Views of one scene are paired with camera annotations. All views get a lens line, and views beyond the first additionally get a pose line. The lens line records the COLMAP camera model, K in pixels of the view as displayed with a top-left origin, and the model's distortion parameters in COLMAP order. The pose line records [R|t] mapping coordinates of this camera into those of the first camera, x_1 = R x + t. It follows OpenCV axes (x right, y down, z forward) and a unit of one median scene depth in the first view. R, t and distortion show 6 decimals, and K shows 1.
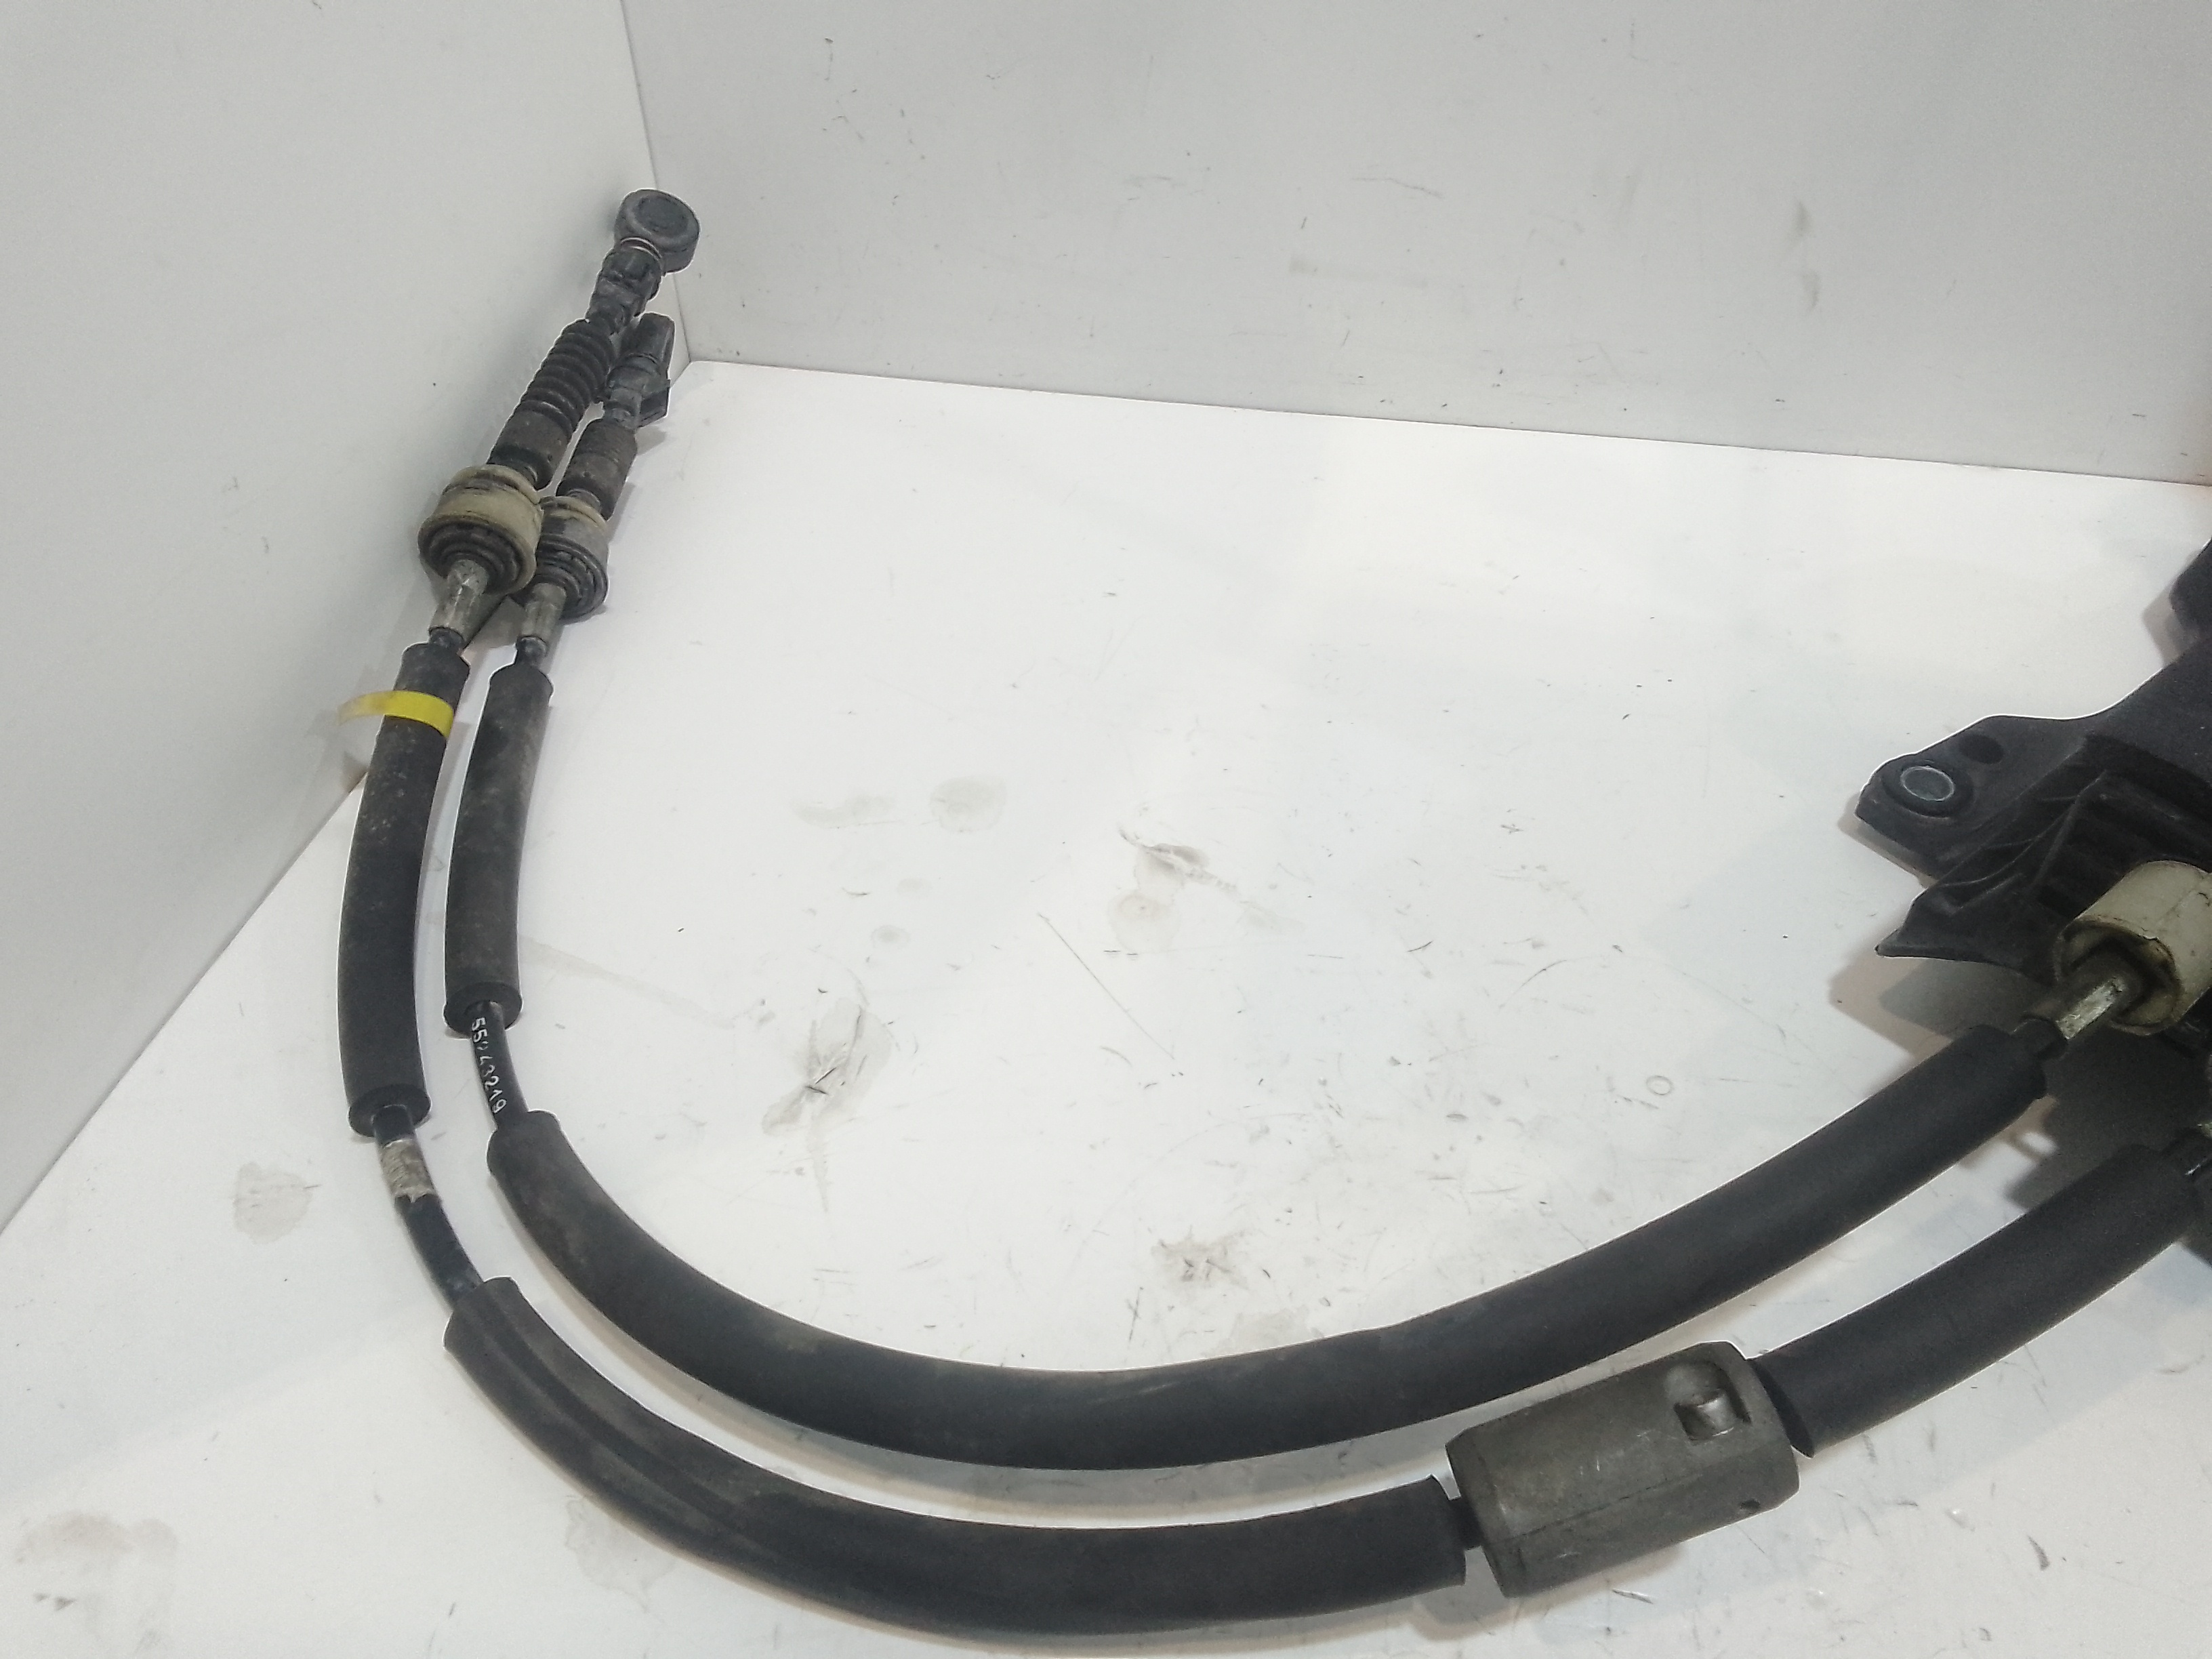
lens RADIAL K [[1712.2, 0, 1098.9], [0, 1712.2, 828.8], [0, 0, 1]] dist [0.053548, -0.087008]
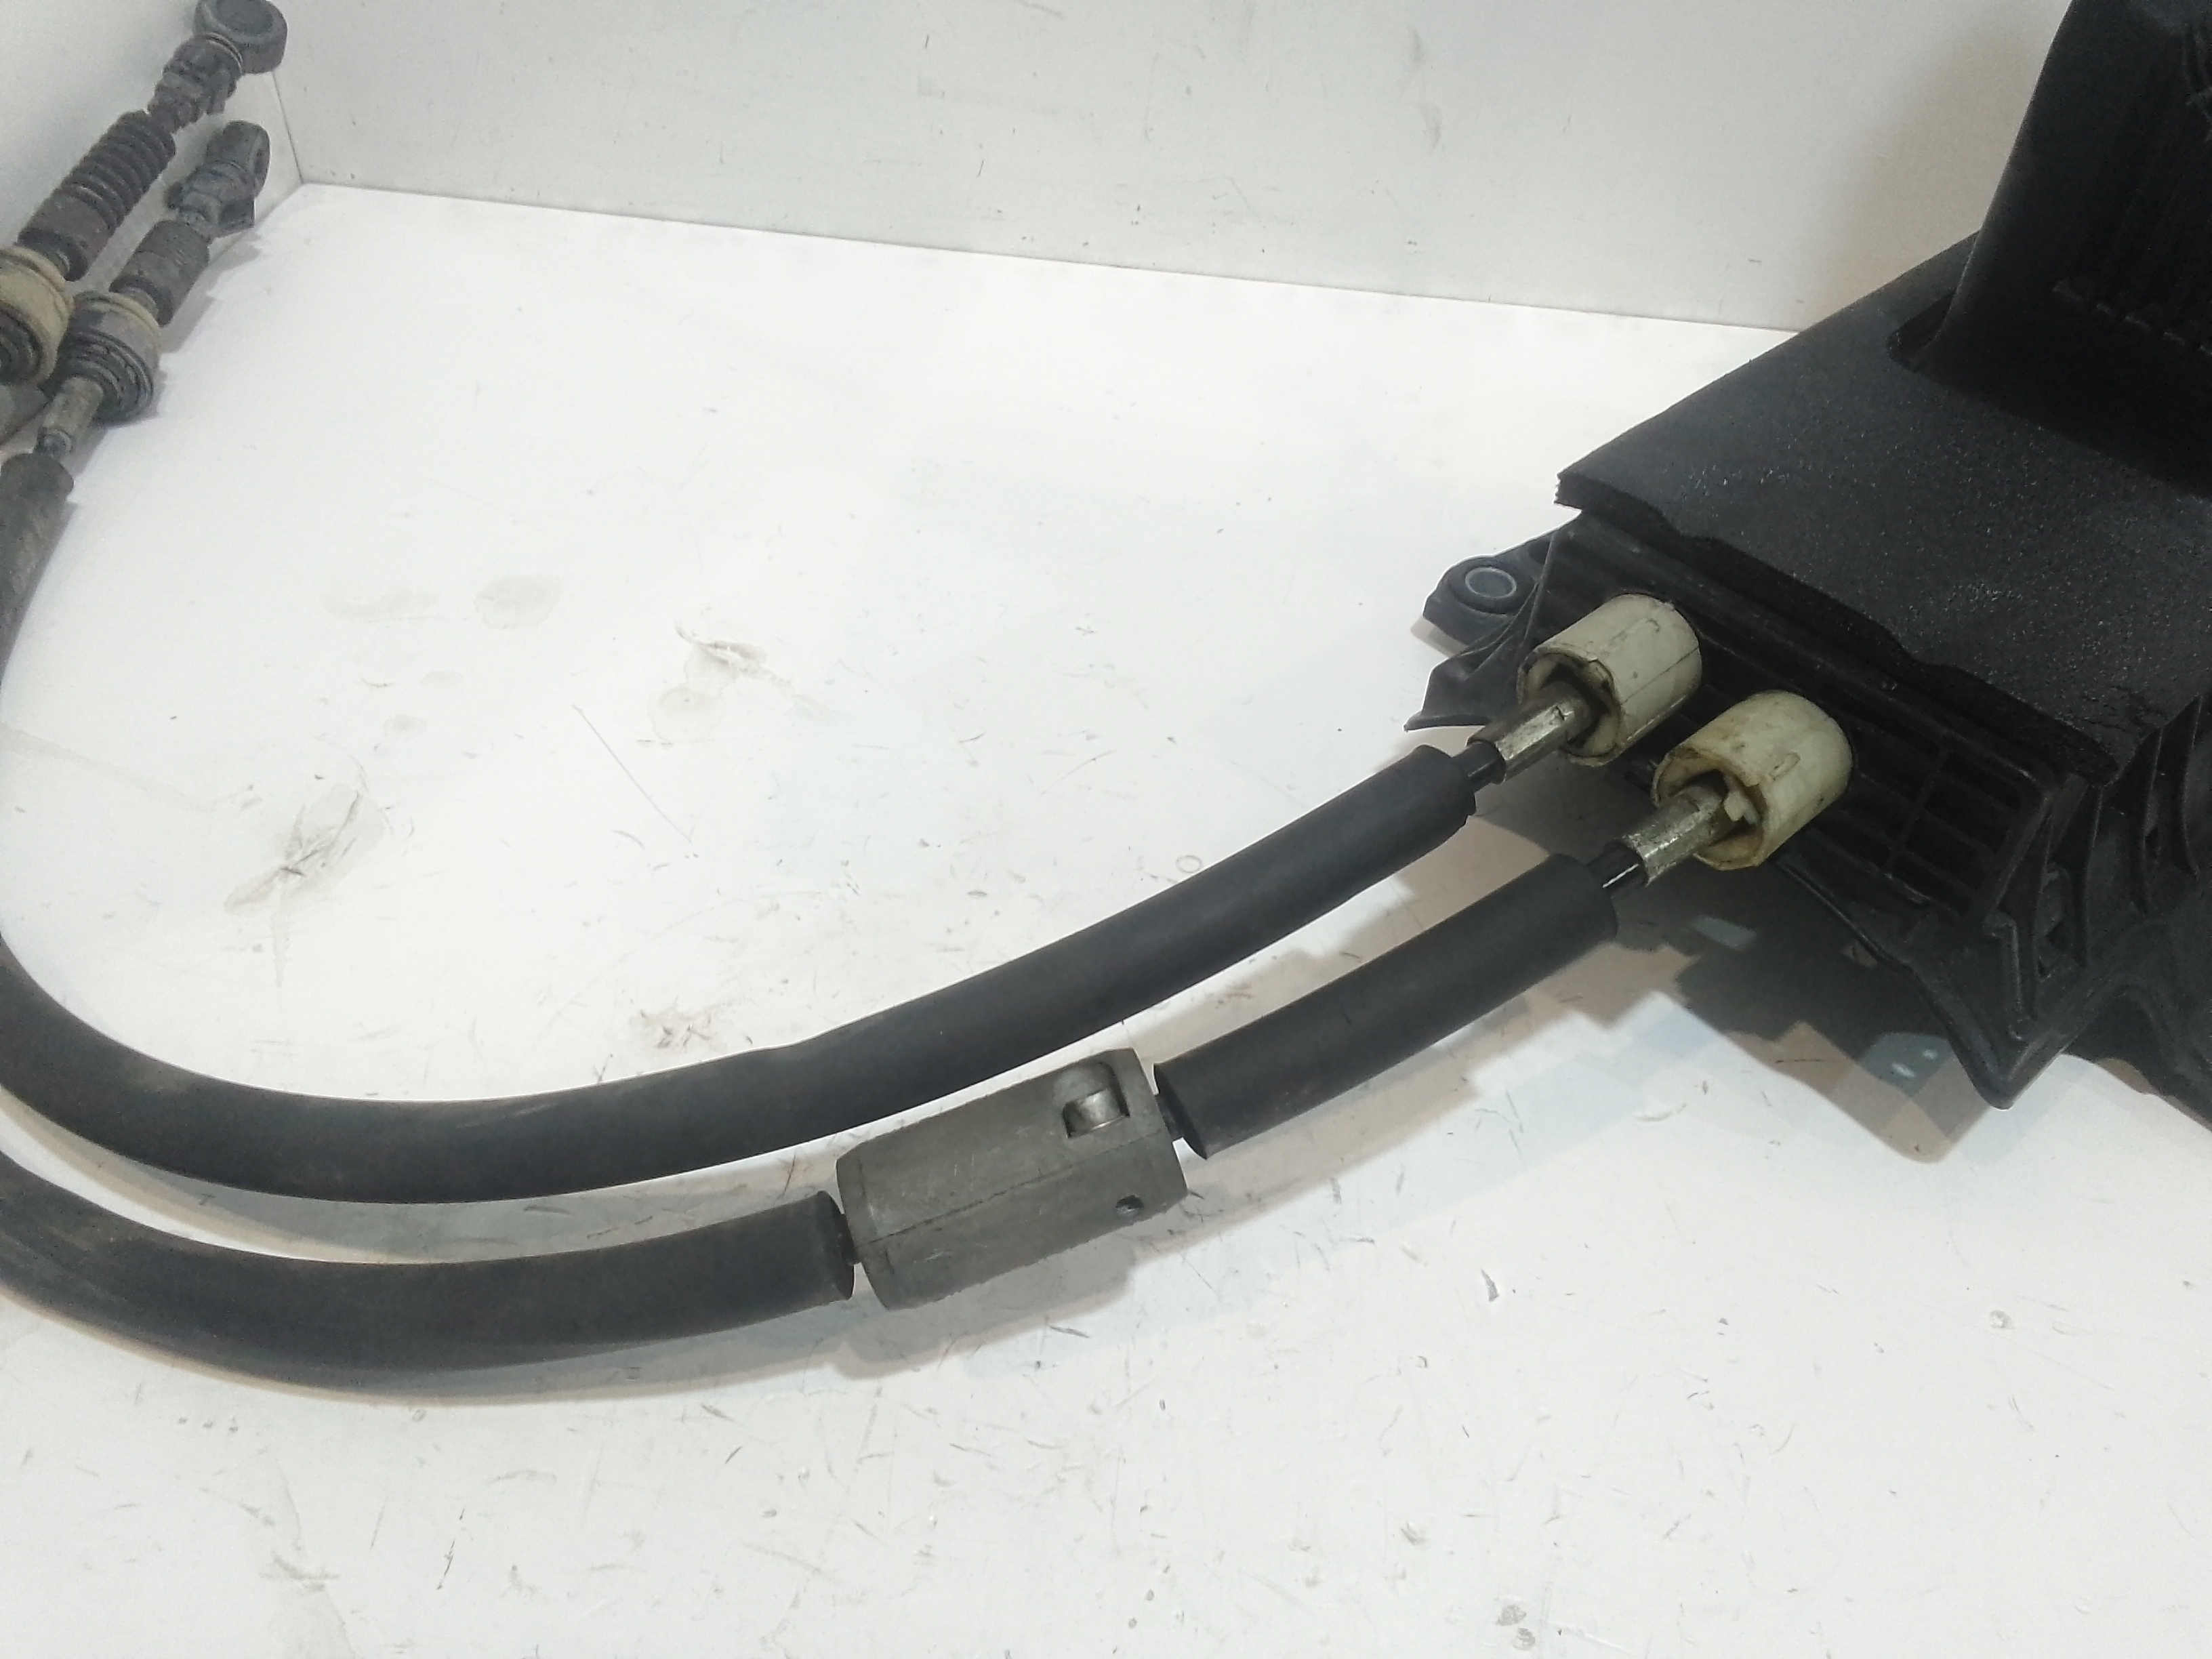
lens RADIAL K [[1707.5, 0, 1106.0], [0, 1707.5, 829.5], [0, 0, 1]] dist [0.050726, -0.087073]
pose [[0.996835, -0.003343, 0.079431, 0.198733], [0.002751, 0.999968, 0.007558, 0.120881], [-0.079454, -0.007316, 0.996812, 0.028990]]
